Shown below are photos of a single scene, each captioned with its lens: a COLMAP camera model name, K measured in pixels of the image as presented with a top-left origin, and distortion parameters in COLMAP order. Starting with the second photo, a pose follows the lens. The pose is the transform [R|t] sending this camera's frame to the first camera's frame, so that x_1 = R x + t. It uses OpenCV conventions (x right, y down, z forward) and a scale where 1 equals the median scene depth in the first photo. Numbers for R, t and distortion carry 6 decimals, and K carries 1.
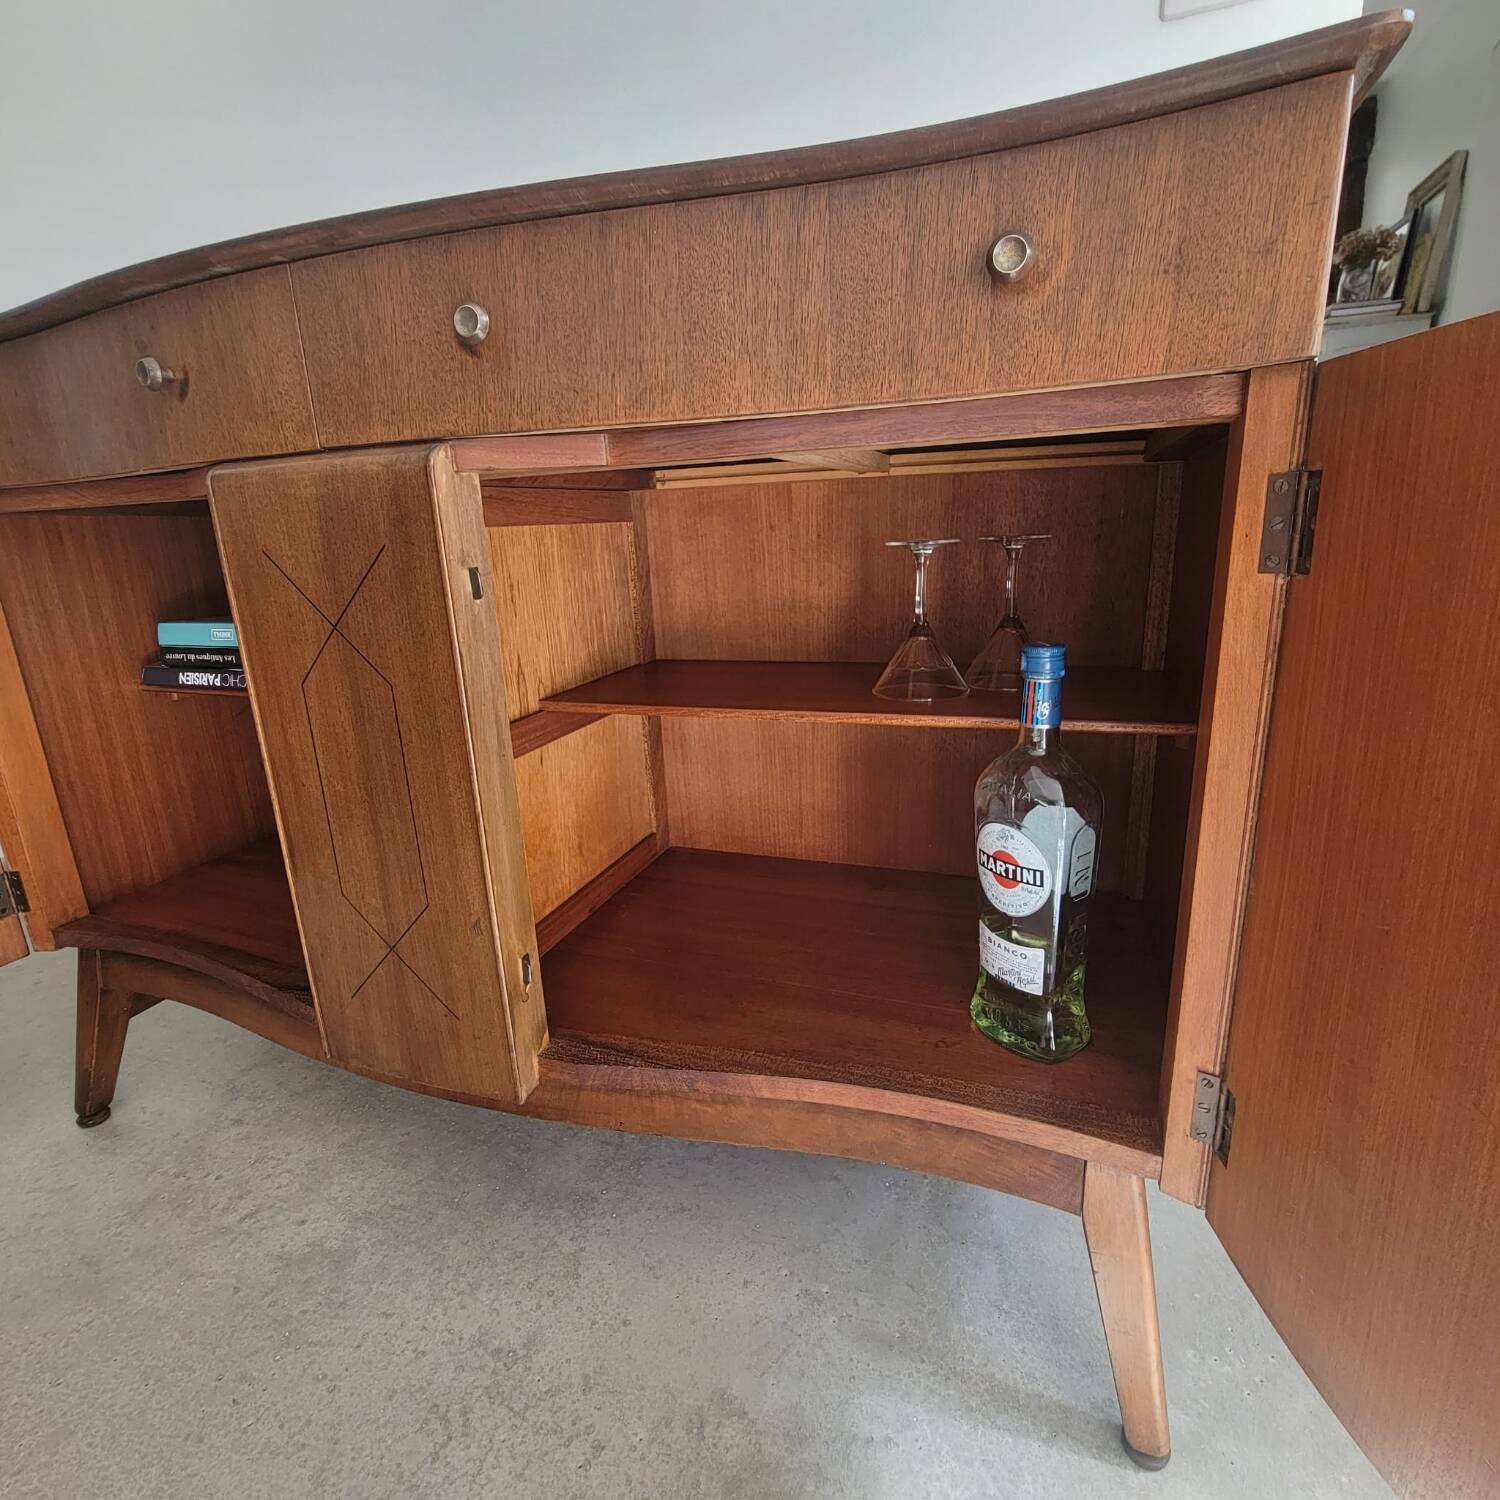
lens RADIAL K [[807.3, 0, 746.4], [0, 807.3, 748.6], [0, 0, 1]] dist [-0.003588, 0.000311]
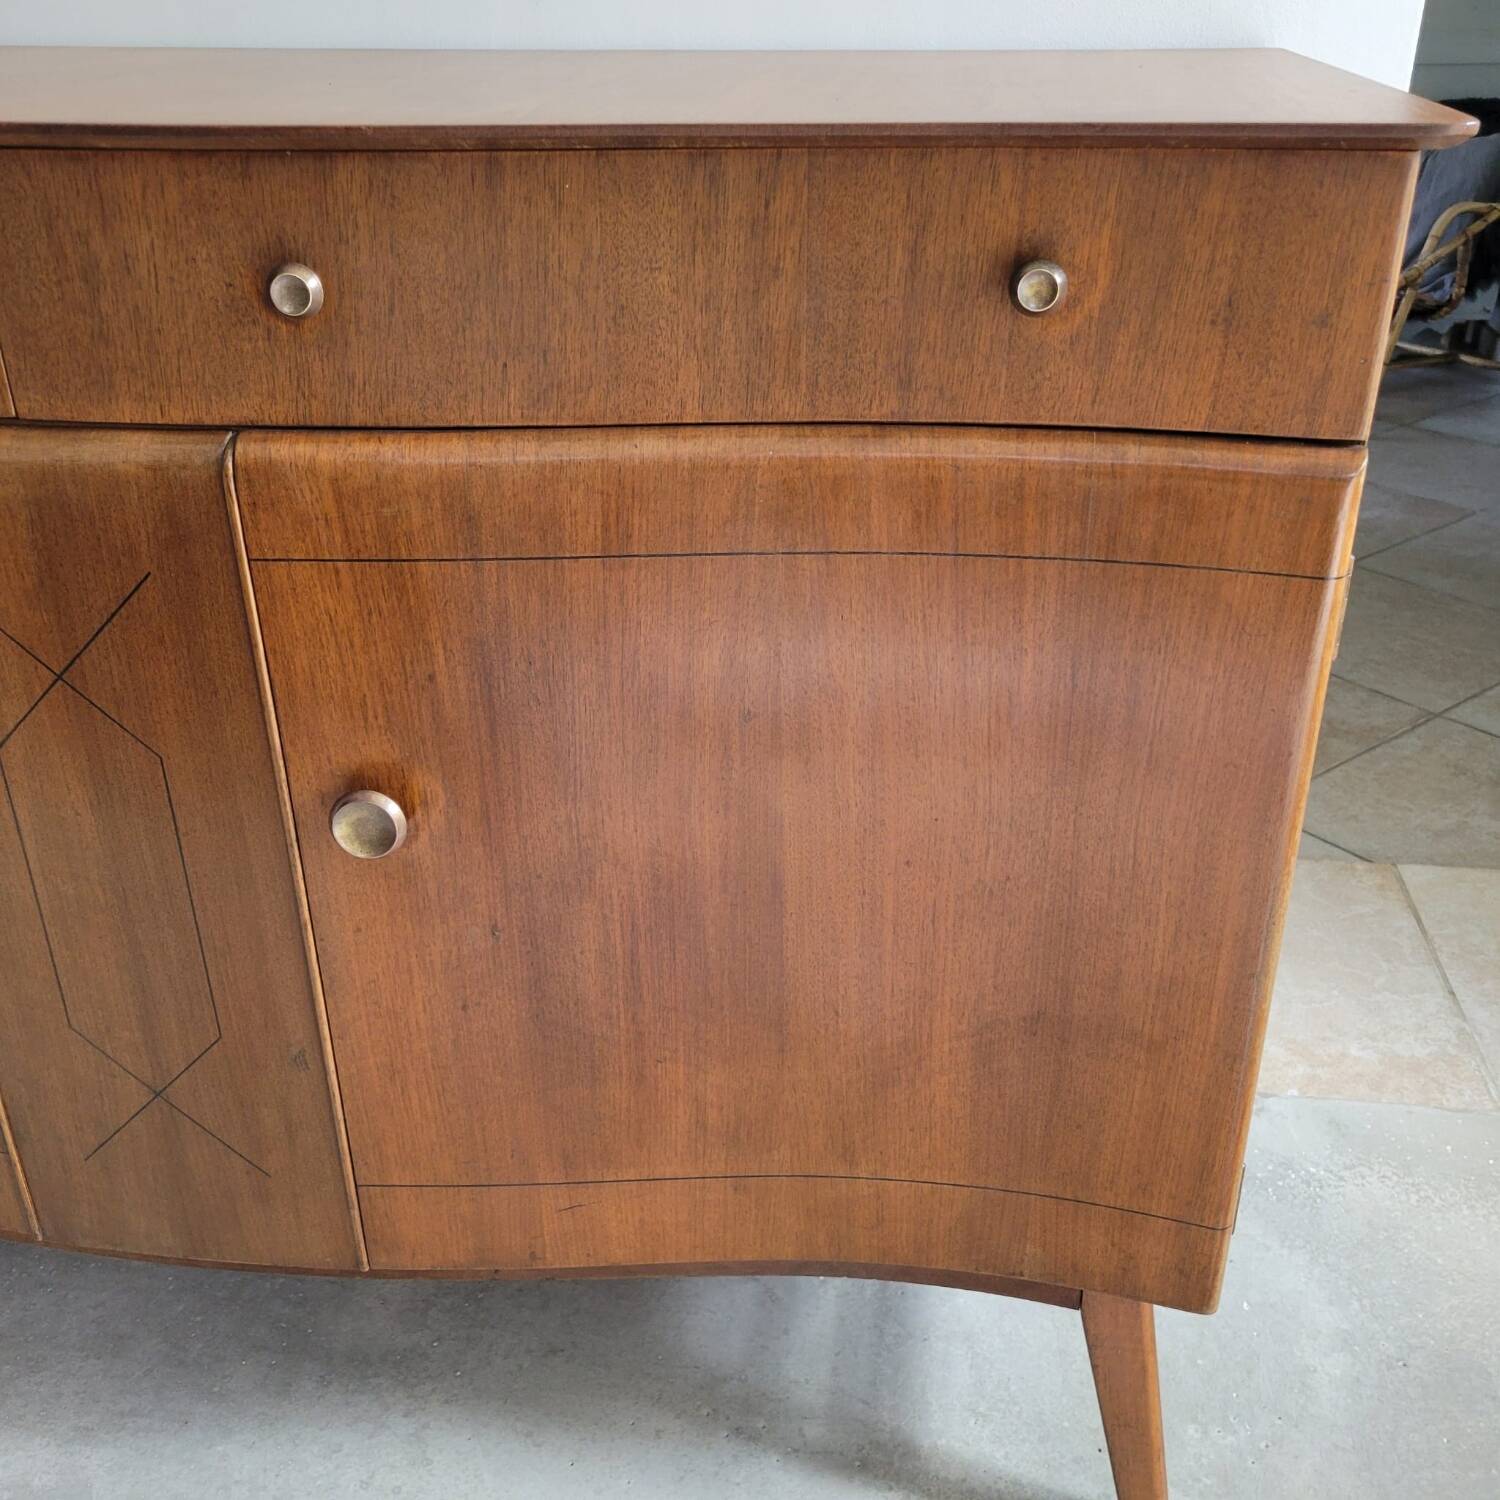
lens RADIAL K [[1509.5, 0, 751.6], [0, 1509.5, 724.4], [0, 0, 1]] dist [0.040651, -0.021910]
pose [[0.976030, -0.065263, 0.207618, -0.231051], [0.023735, 0.980209, 0.196538, -0.374715], [-0.216336, -0.186899, 0.958263, -0.372725]]
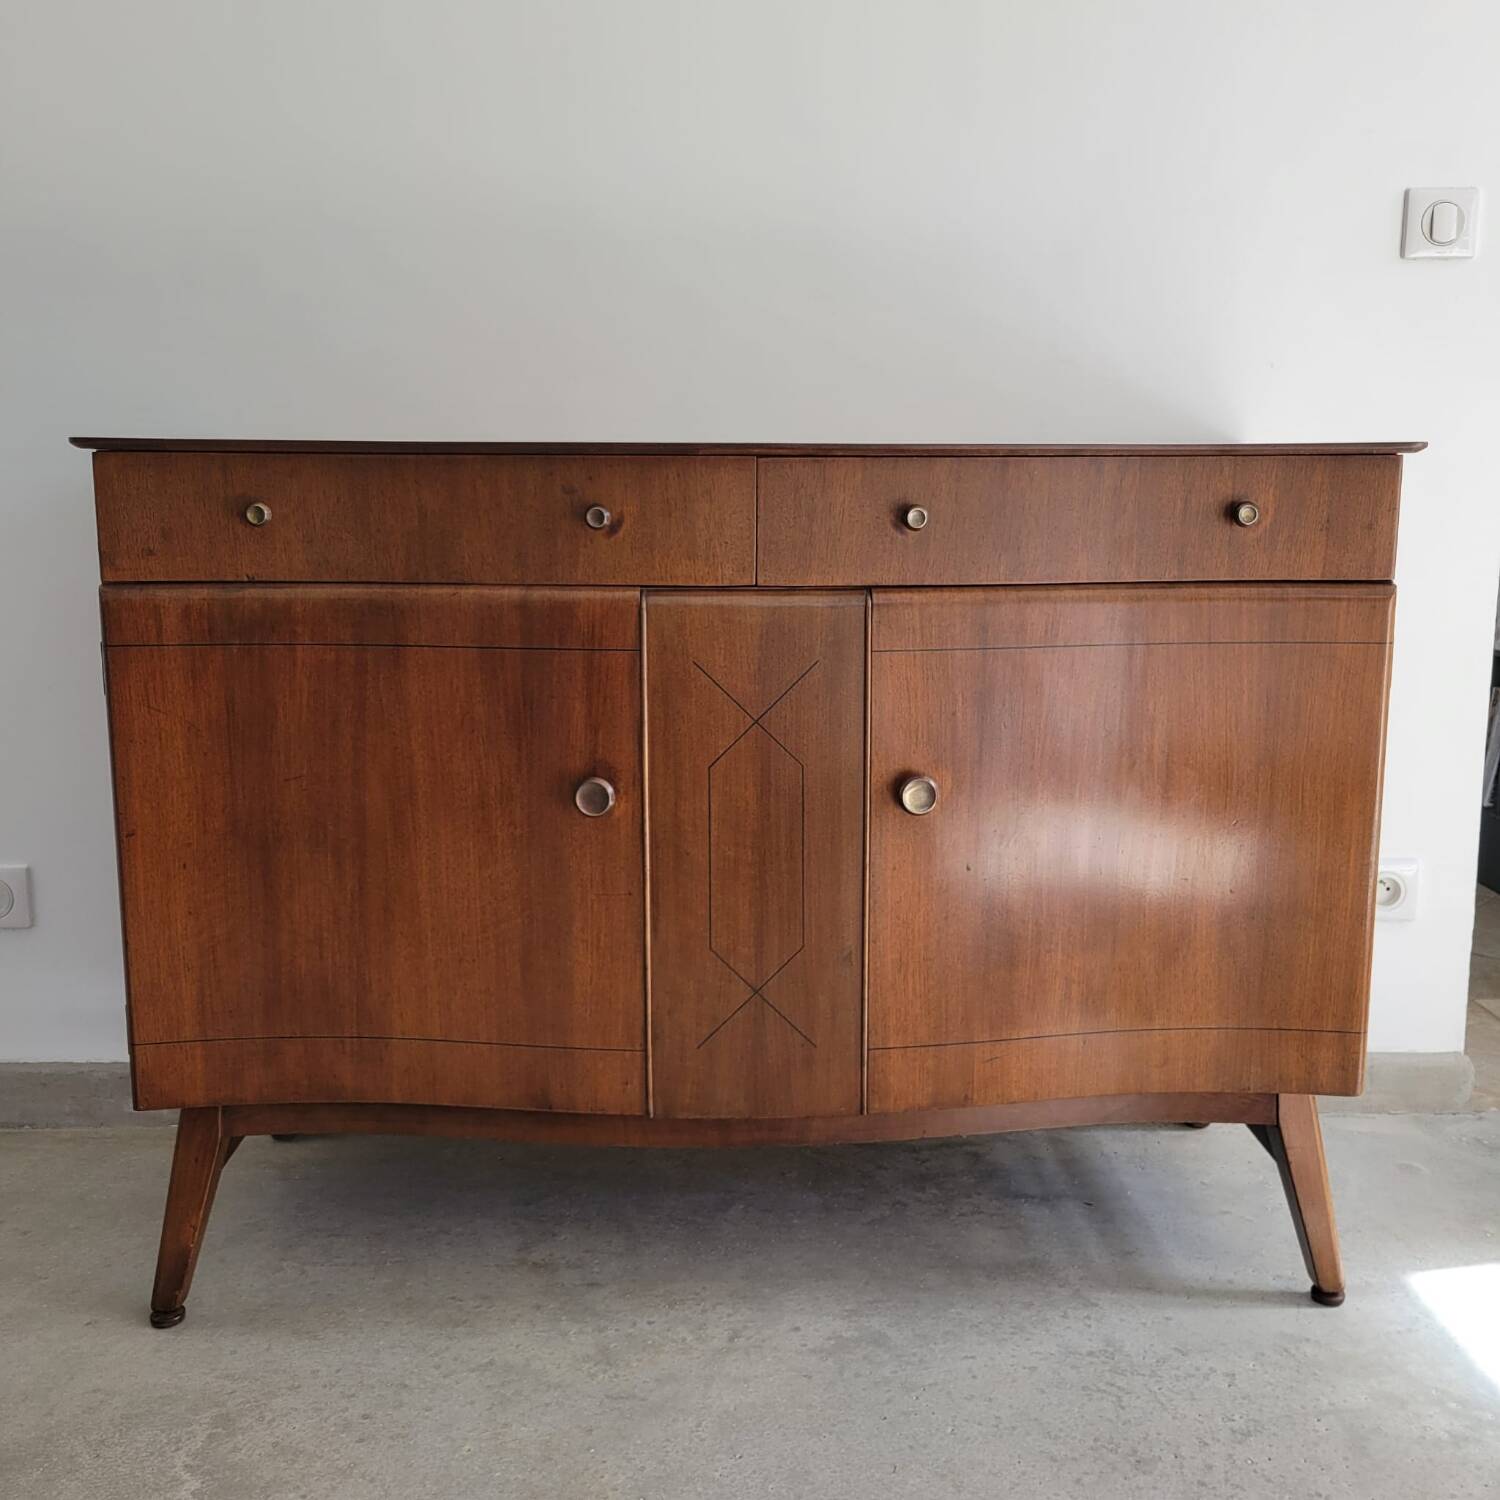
lens RADIAL K [[1509.5, 0, 751.6], [0, 1509.5, 724.4], [0, 0, 1]] dist [0.040651, -0.021910]
pose [[0.928257, -0.019050, 0.371451, -1.513935], [0.059511, 0.993428, -0.097769, 0.093153], [-0.367148, 0.112860, 0.923291, -1.285634]]
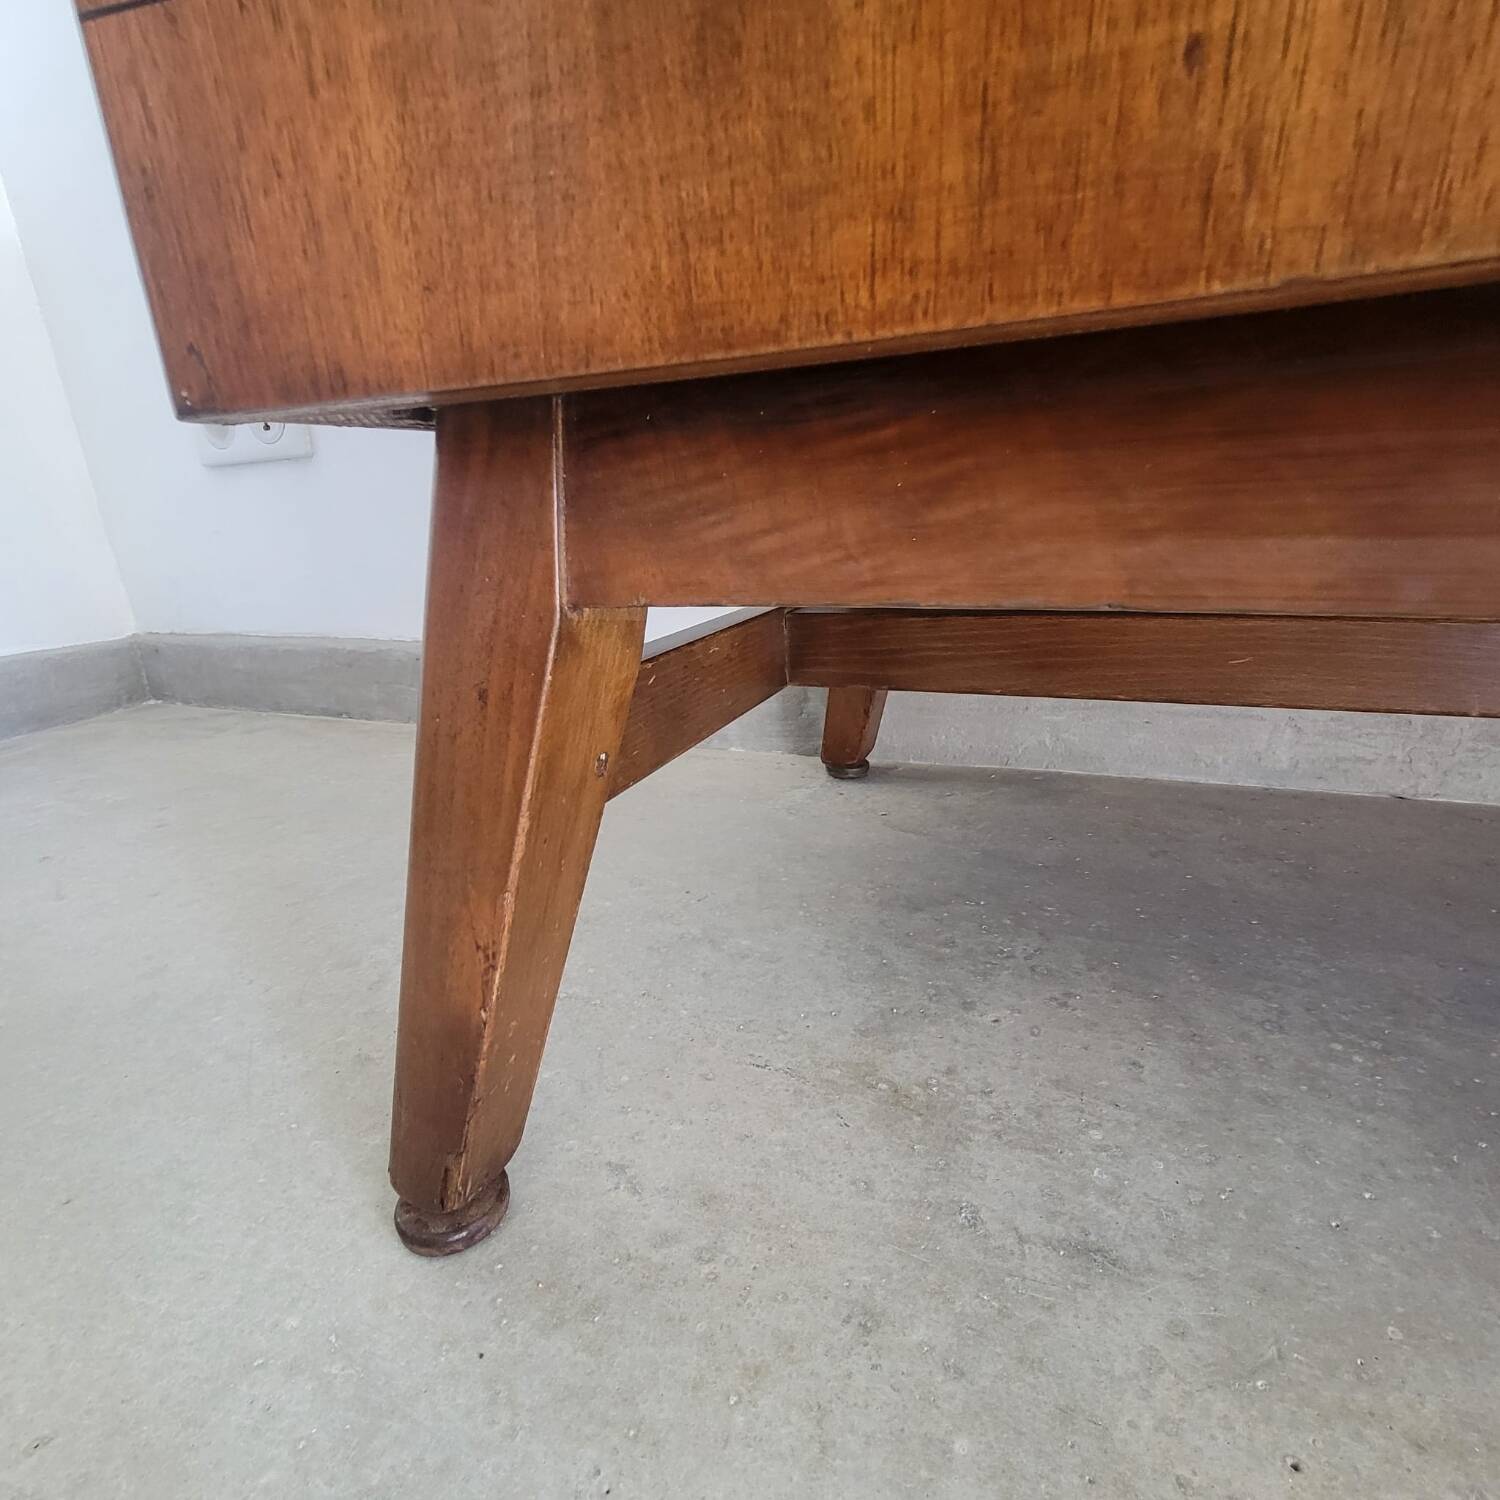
lens RADIAL K [[807.3, 0, 746.4], [0, 807.3, 748.6], [0, 0, 1]] dist [-0.003588, 0.000311]
pose [[0.998337, 0.005219, -0.057409, -1.298139], [-0.002847, 0.999142, 0.041310, 0.562634], [0.057575, -0.041078, 0.997496, 1.400569]]
